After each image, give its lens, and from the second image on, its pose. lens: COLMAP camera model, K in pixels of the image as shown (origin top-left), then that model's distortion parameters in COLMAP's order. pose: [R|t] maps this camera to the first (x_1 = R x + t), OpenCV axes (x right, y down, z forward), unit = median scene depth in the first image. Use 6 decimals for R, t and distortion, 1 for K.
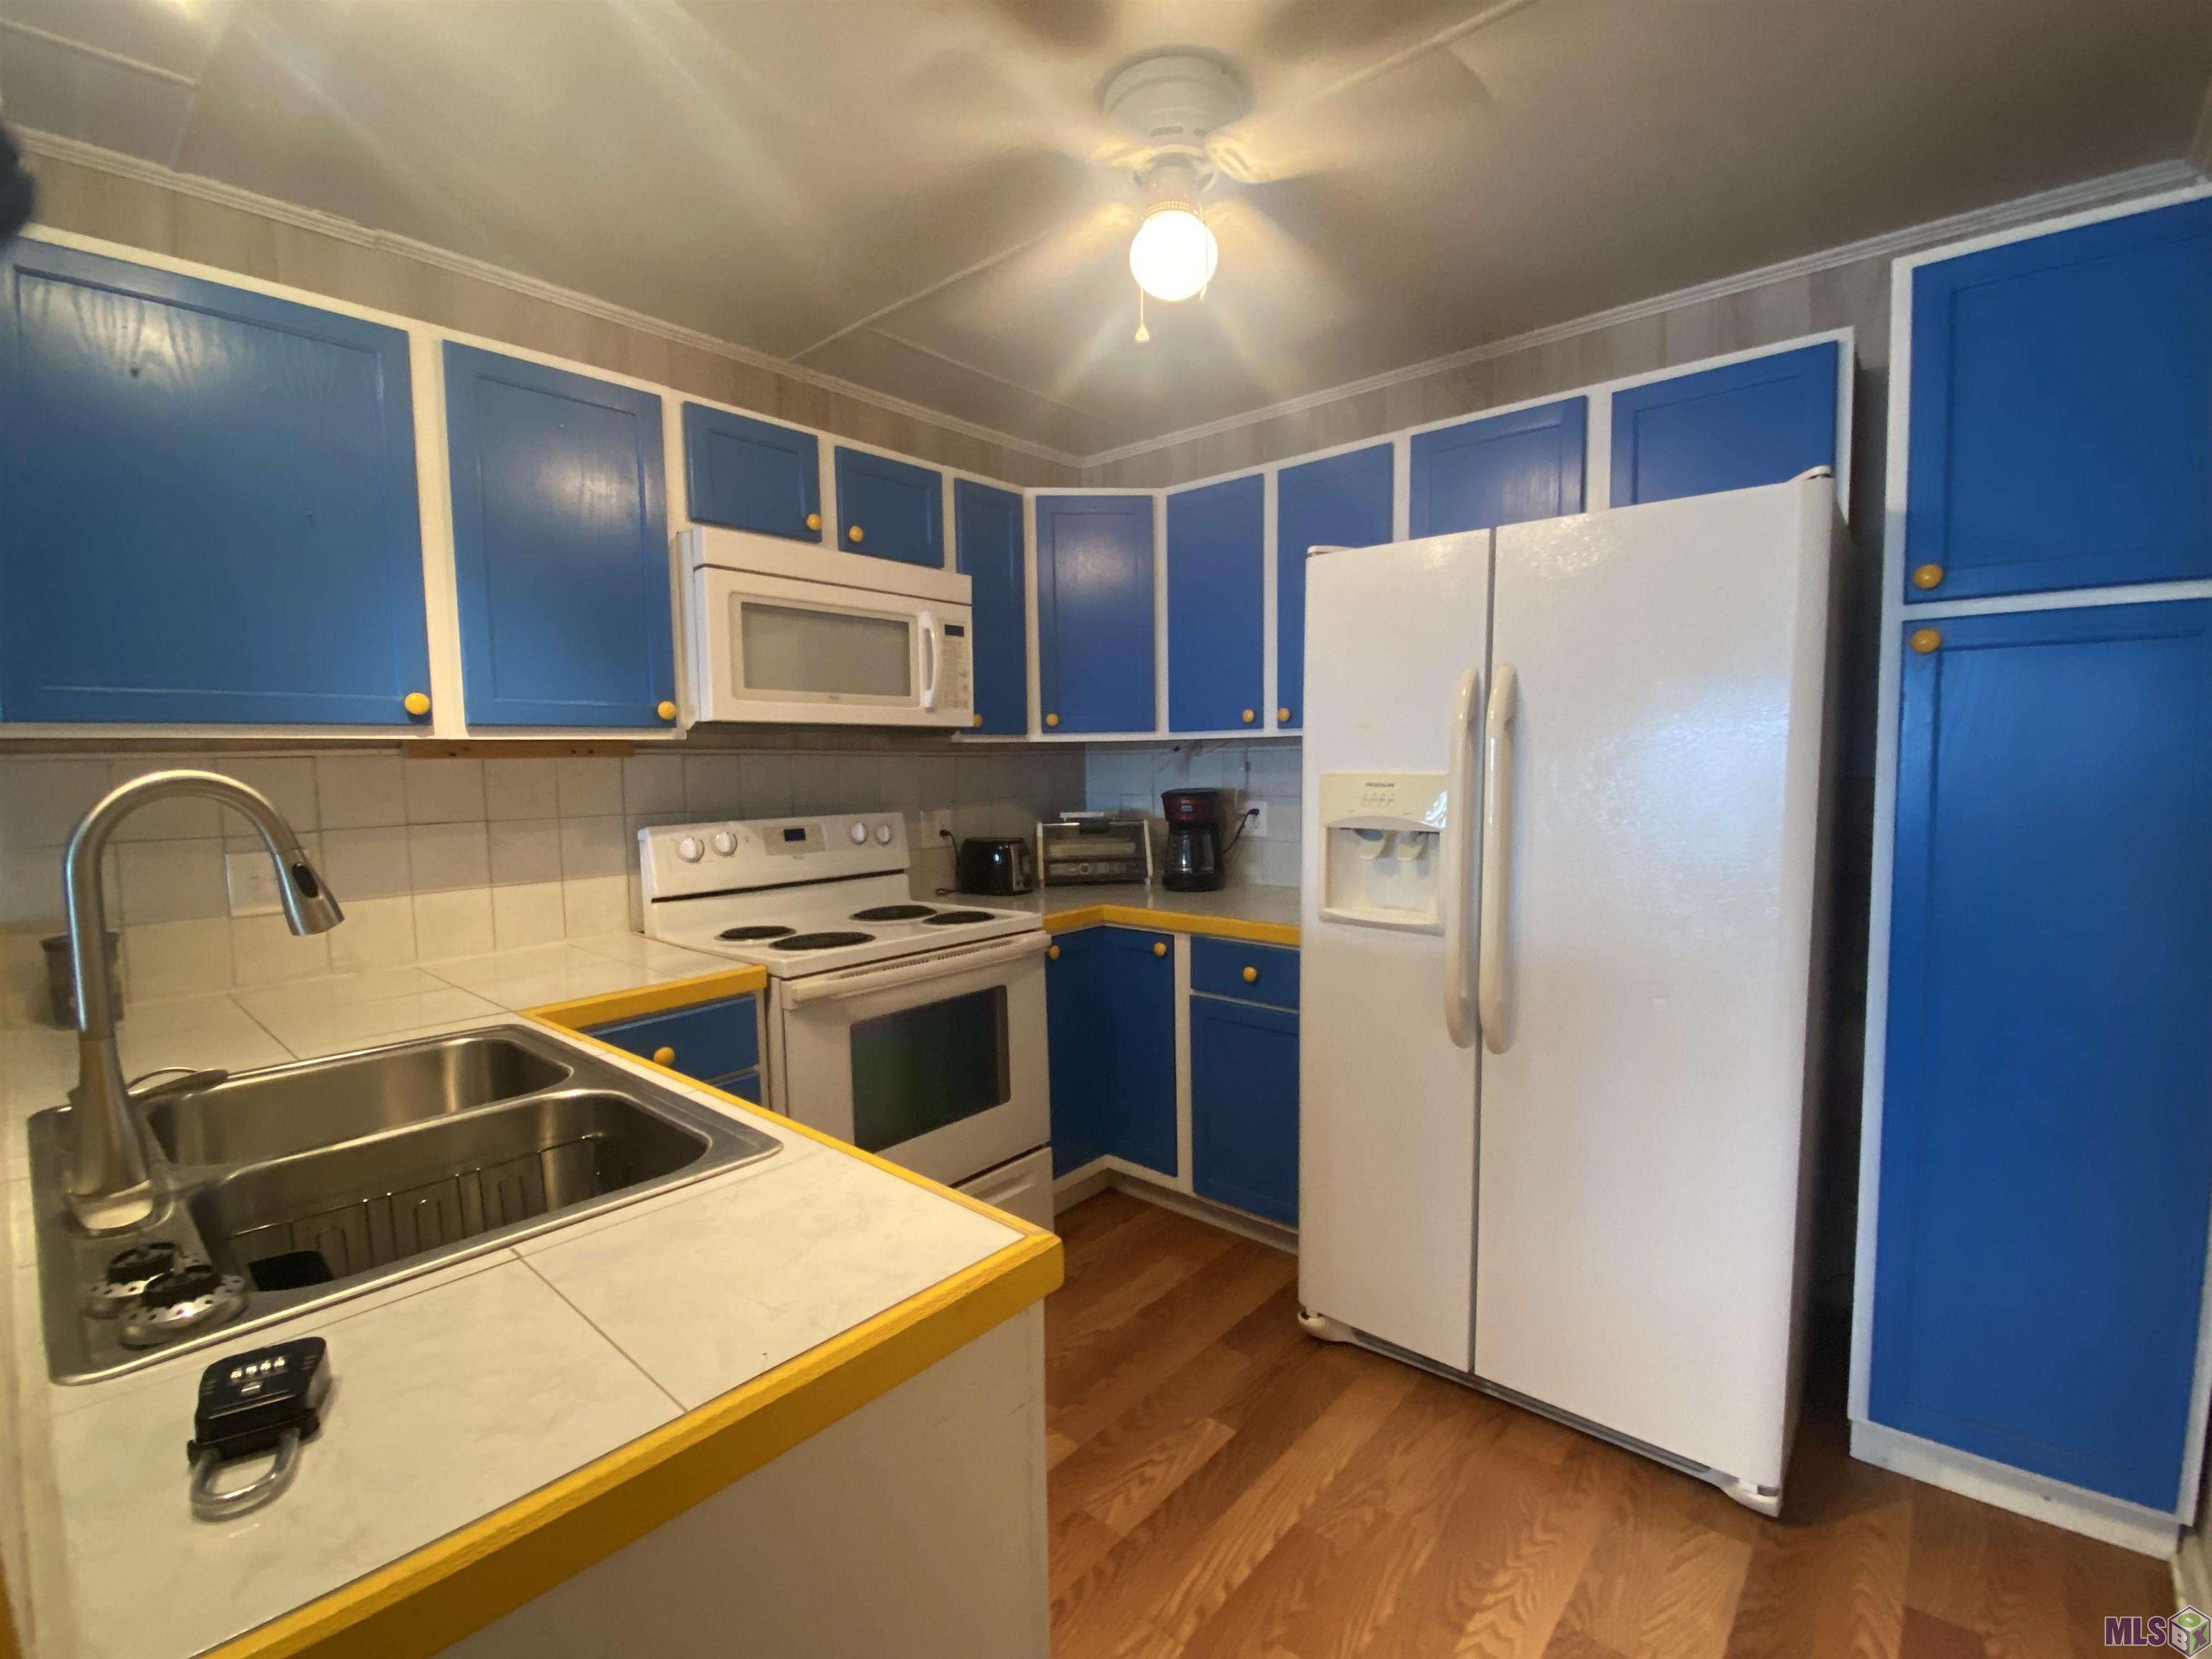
lens RADIAL K [[980.1, 0, 1106.0], [0, 980.1, 829.5], [0, 0, 1]] dist [-0.000369, 0.000552]
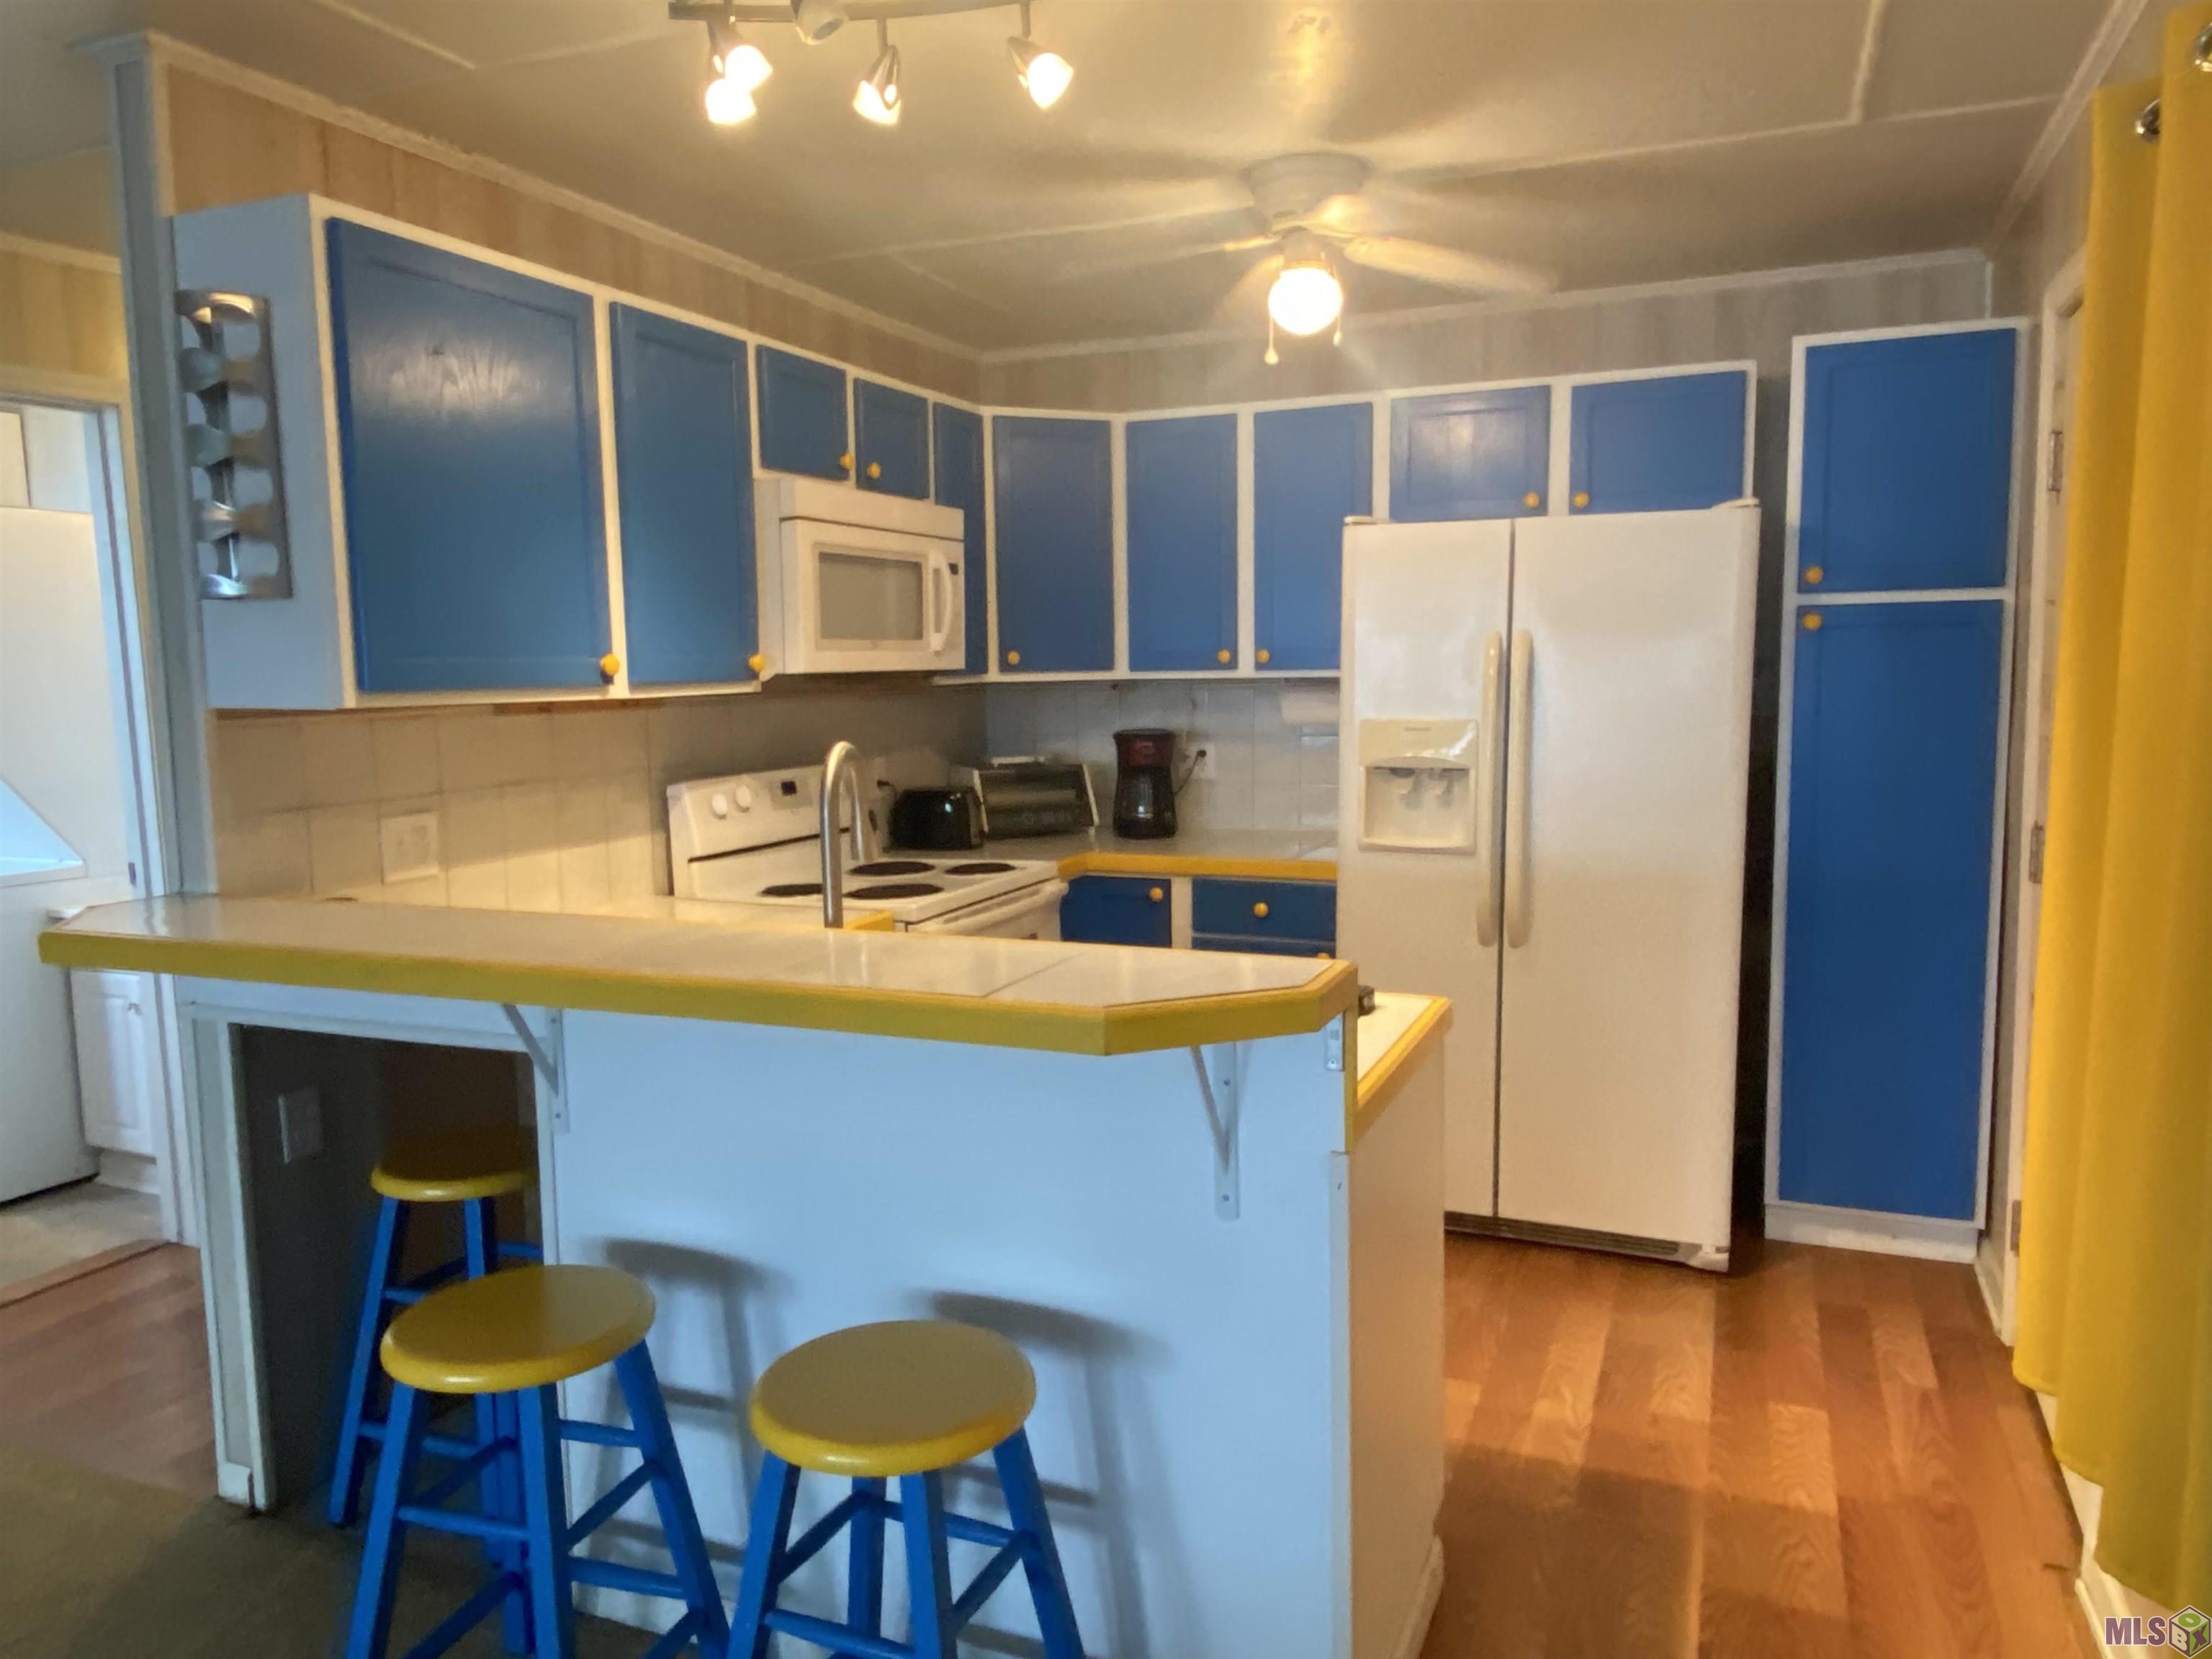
lens RADIAL K [[1583.8, 0, 1044.7], [0, 1583.8, 824.0], [0, 0, 1]] dist [-0.123011, 0.425316]
pose [[0.953810, -0.031751, 0.298729, -0.581368], [0.023079, 0.999205, 0.032512, -0.003519], [-0.299524, -0.024116, 0.953784, -0.537942]]
